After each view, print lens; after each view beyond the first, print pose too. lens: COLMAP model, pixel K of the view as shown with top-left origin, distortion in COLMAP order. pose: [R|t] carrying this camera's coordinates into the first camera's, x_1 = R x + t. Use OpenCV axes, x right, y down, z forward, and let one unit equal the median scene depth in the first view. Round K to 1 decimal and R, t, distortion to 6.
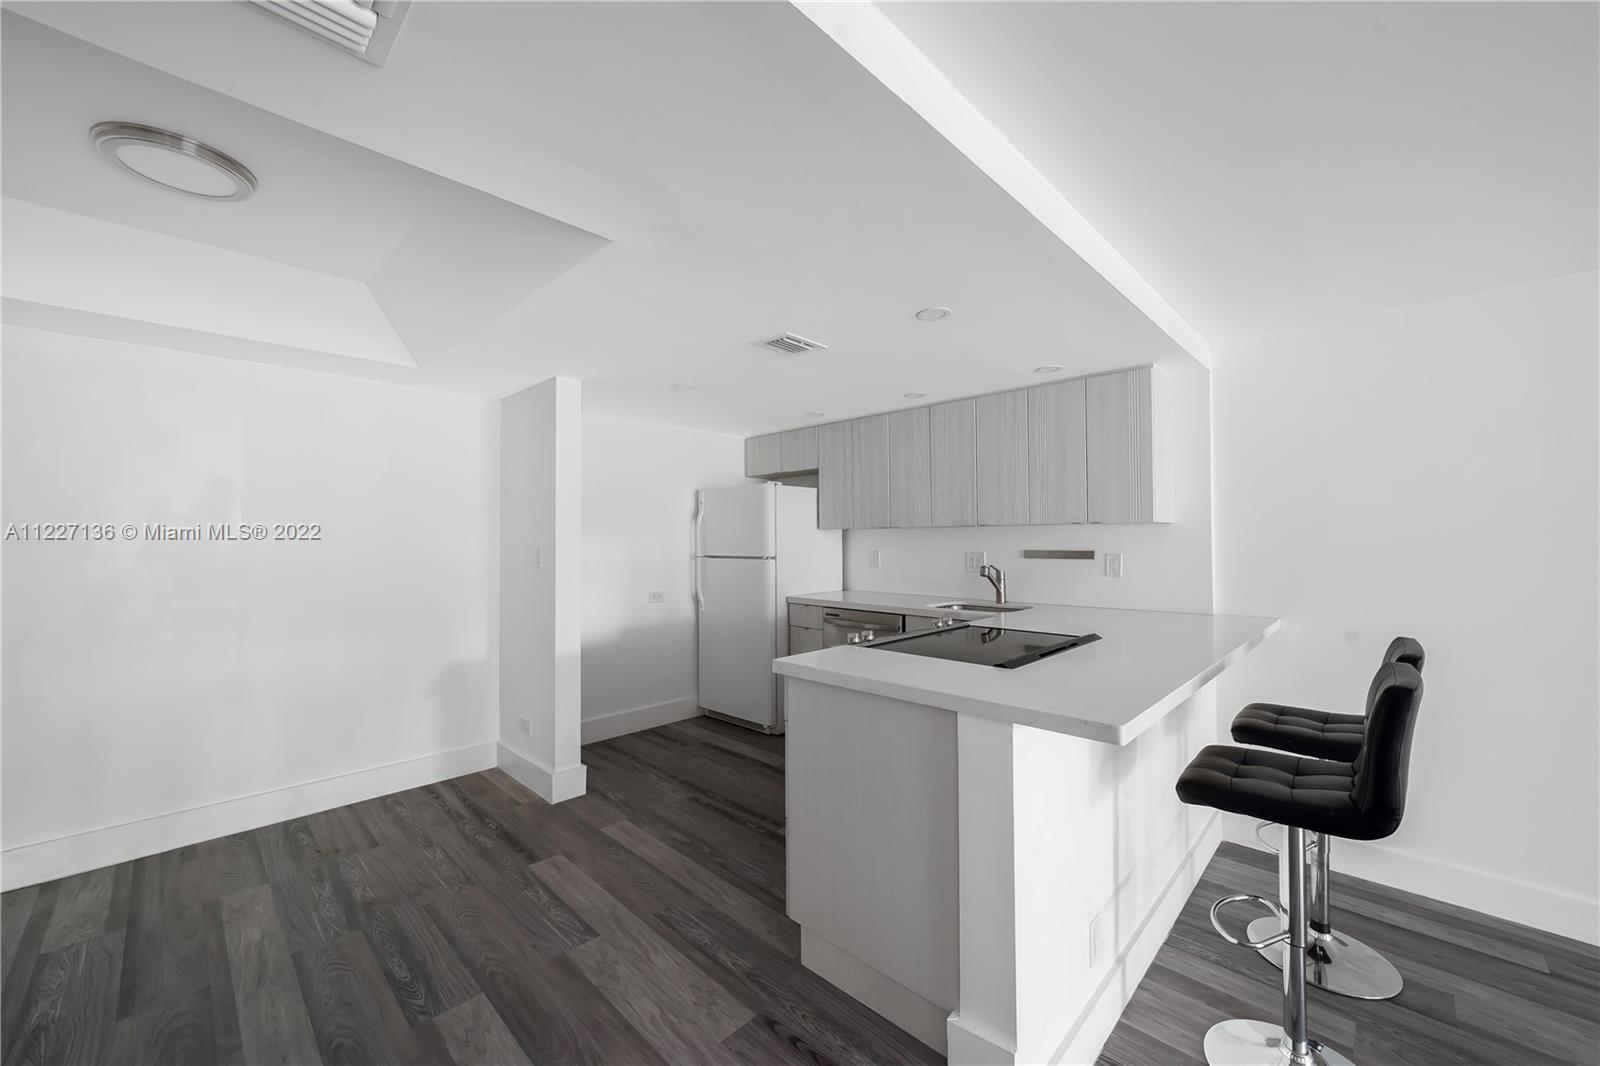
lens RADIAL K [[618.0, 0, 800.0], [0, 618.0, 533.0], [0, 0, 1]] dist [-0.000118, 0.000004]
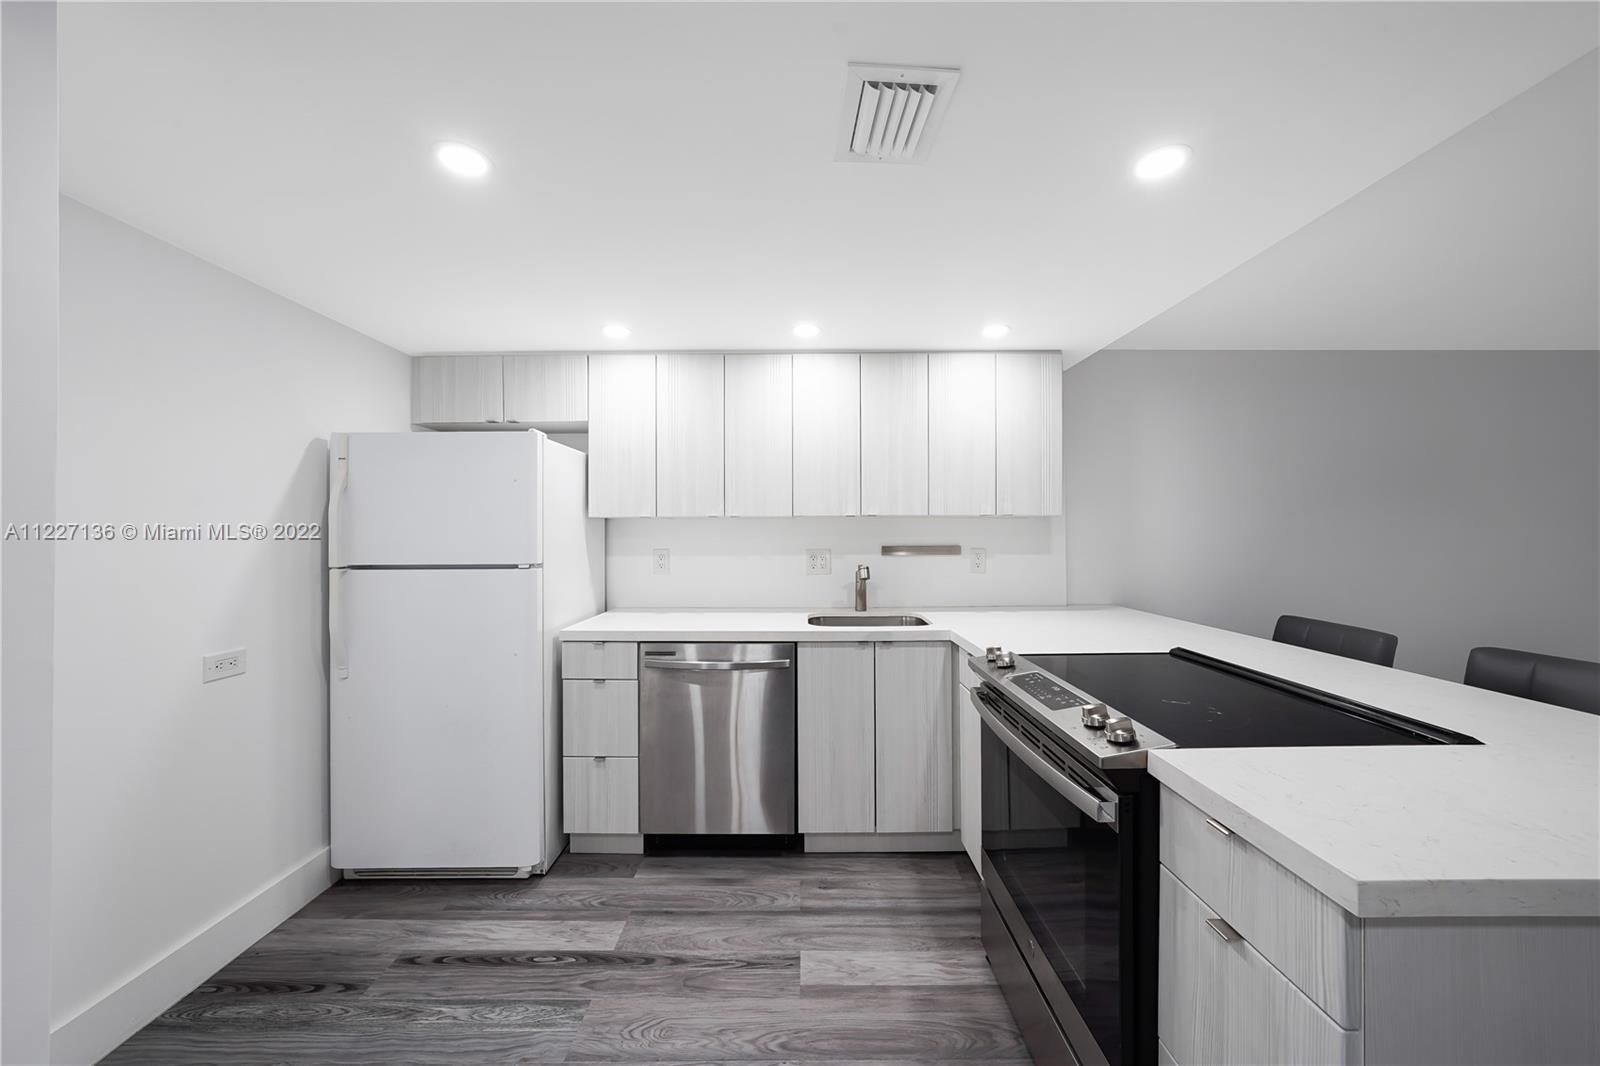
lens RADIAL K [[559.6, 0, 796.4], [0, 559.6, 519.8], [0, 0, 1]] dist [-0.022451, 0.007412]
pose [[0.718059, 0.013036, 0.695860, -0.256127], [-0.003825, 0.999883, -0.014785, 0.005792], [-0.695971, 0.007955, 0.718025, 0.519540]]
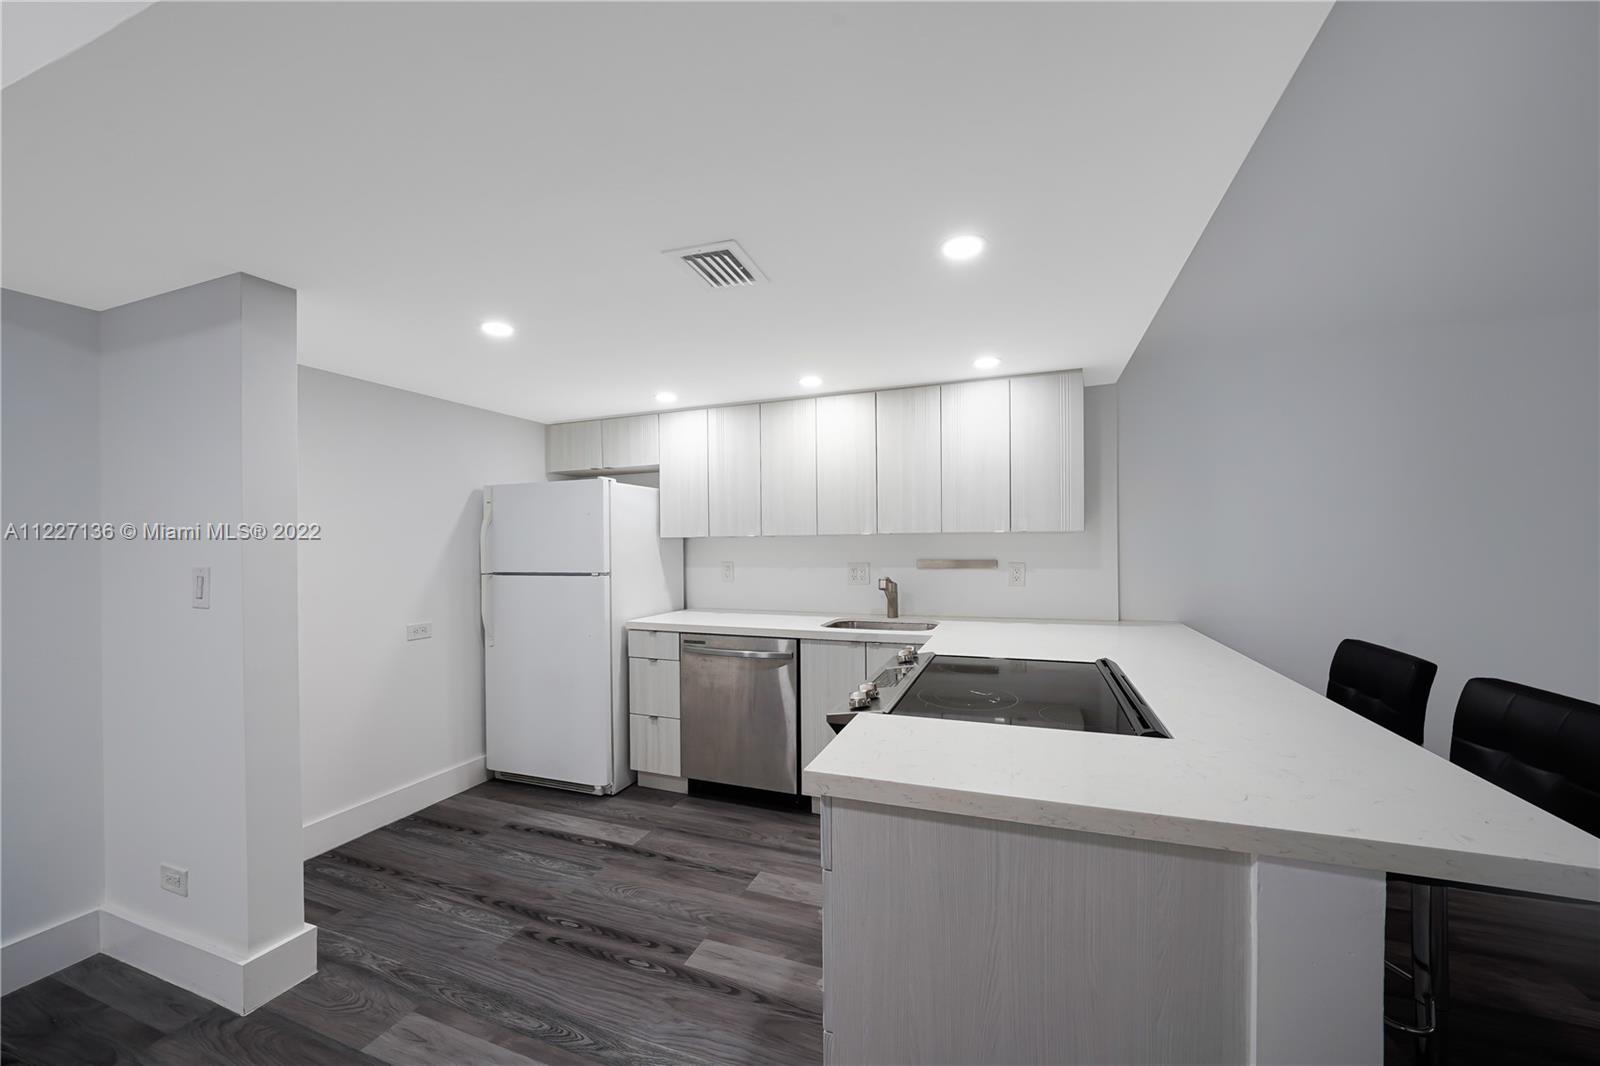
lens RADIAL K [[549.1, 0, 806.3], [0, 549.1, 536.8], [0, 0, 1]] dist [-0.019307, 0.006082]
pose [[0.895238, -0.000585, 0.445587, -0.141364], [0.003043, 0.999984, -0.004801, -0.003235], [-0.445577, 0.005654, 0.895226, 0.282943]]
